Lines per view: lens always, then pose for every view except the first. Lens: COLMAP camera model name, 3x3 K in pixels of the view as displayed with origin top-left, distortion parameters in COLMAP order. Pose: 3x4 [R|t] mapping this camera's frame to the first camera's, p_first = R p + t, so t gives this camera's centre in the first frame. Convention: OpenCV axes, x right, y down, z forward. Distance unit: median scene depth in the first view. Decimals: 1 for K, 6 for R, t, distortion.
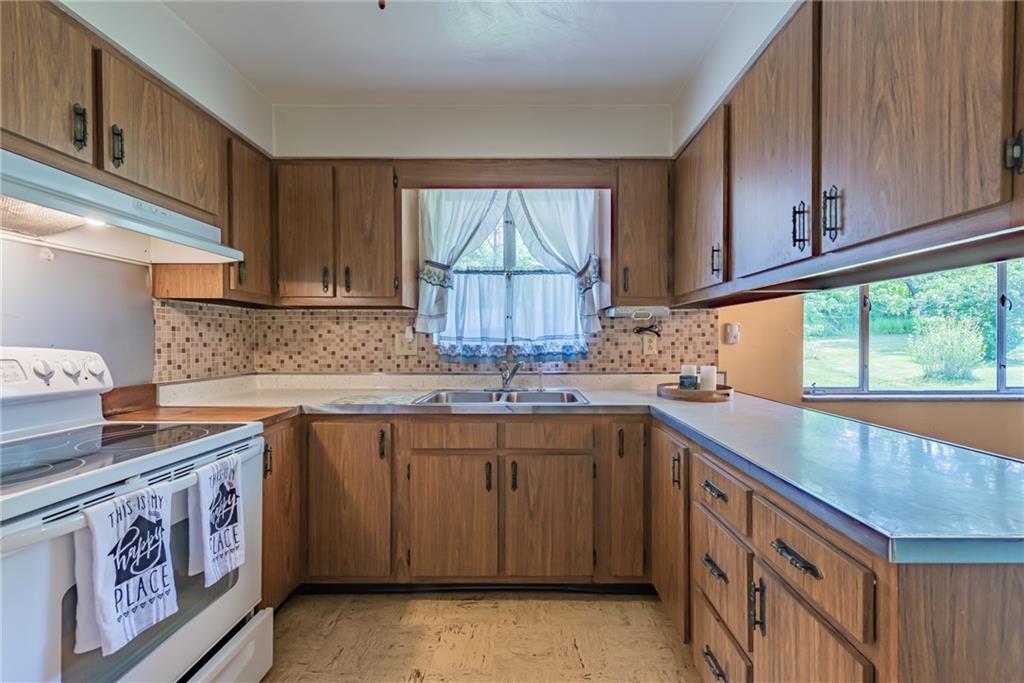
lens RADIAL K [[403.9, 0, 519.8], [0, 403.9, 342.1], [0, 0, 1]] dist [0.010448, -0.001043]
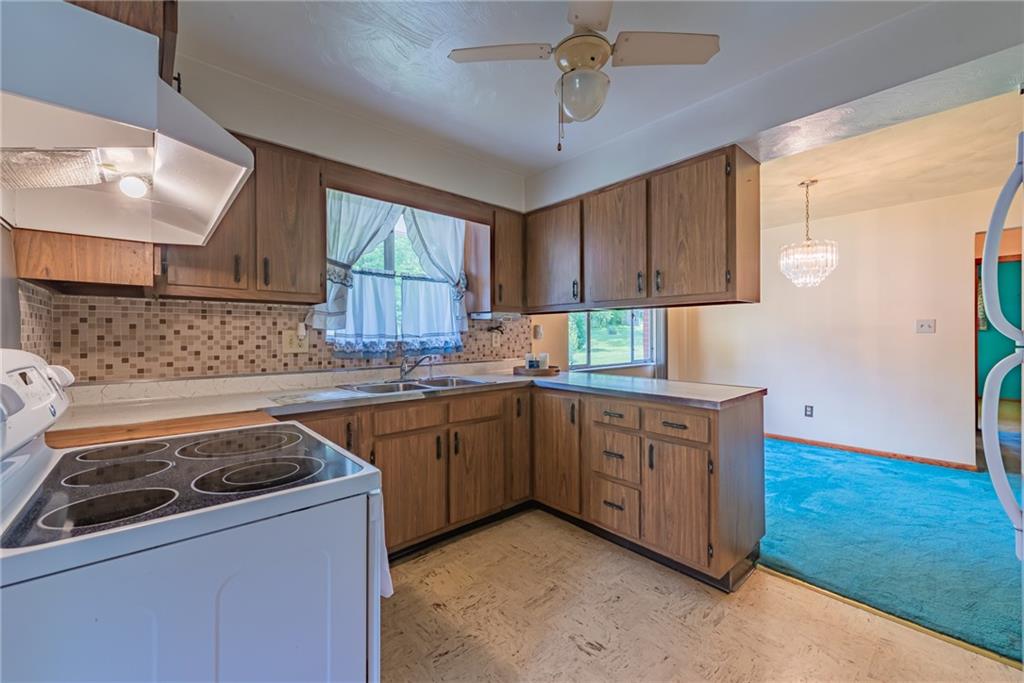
lens RADIAL K [[403.9, 0, 513.1], [0, 403.9, 332.2], [0, 0, 1]] dist [0.010448, -0.001043]
pose [[0.743576, 0.004659, 0.668635, -0.567972], [0.005804, 0.999893, -0.013422, -0.000865], [-0.668626, 0.013861, 0.743469, -0.055754]]
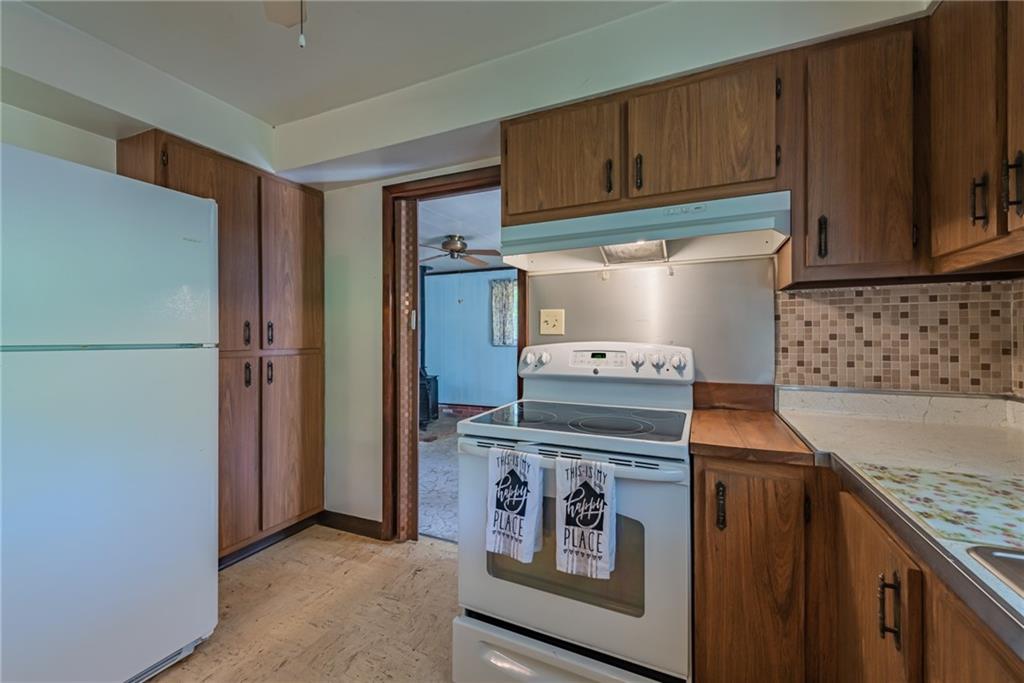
lens RADIAL K [[403.9, 0, 519.9], [0, 403.9, 345.4], [0, 0, 1]] dist [0.010448, -0.001043]
pose [[-0.394581, 0.015938, -0.918723, 0.138924], [-0.001955, 0.999833, 0.018184, -0.002188], [0.918859, 0.008971, -0.394484, 0.716007]]
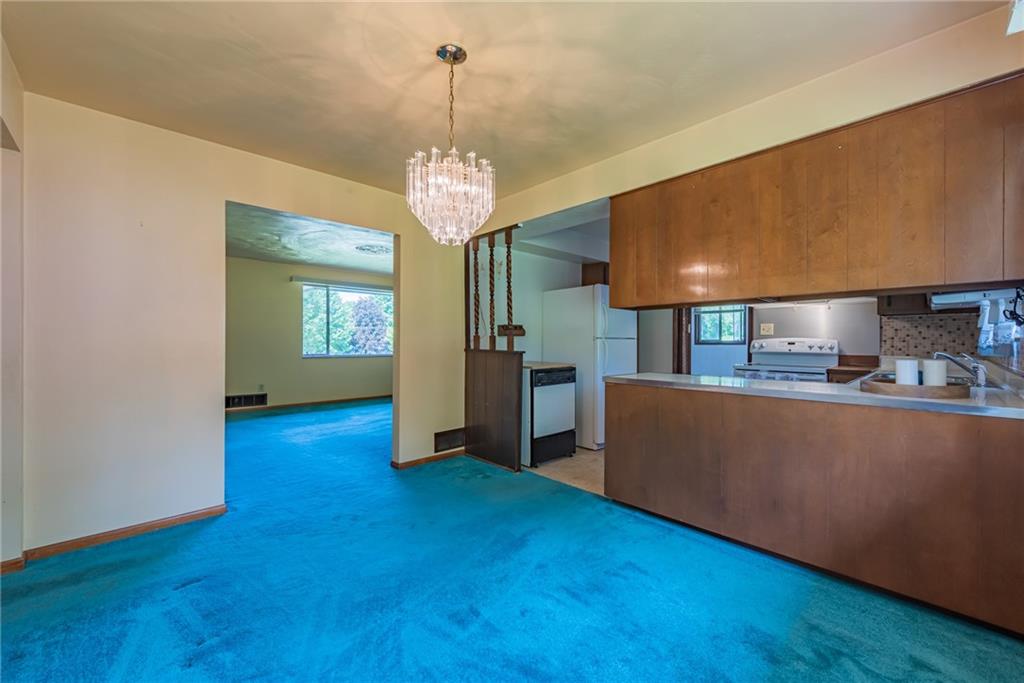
lens RADIAL K [[403.9, 0, 515.4], [0, 403.9, 348.5], [0, 0, 1]] dist [0.010448, -0.001043]
pose [[-0.711776, 0.017553, -0.702187, 1.738700], [-0.001697, 0.999642, 0.026710, 0.007065], [0.702404, 0.020203, -0.711491, 1.014706]]
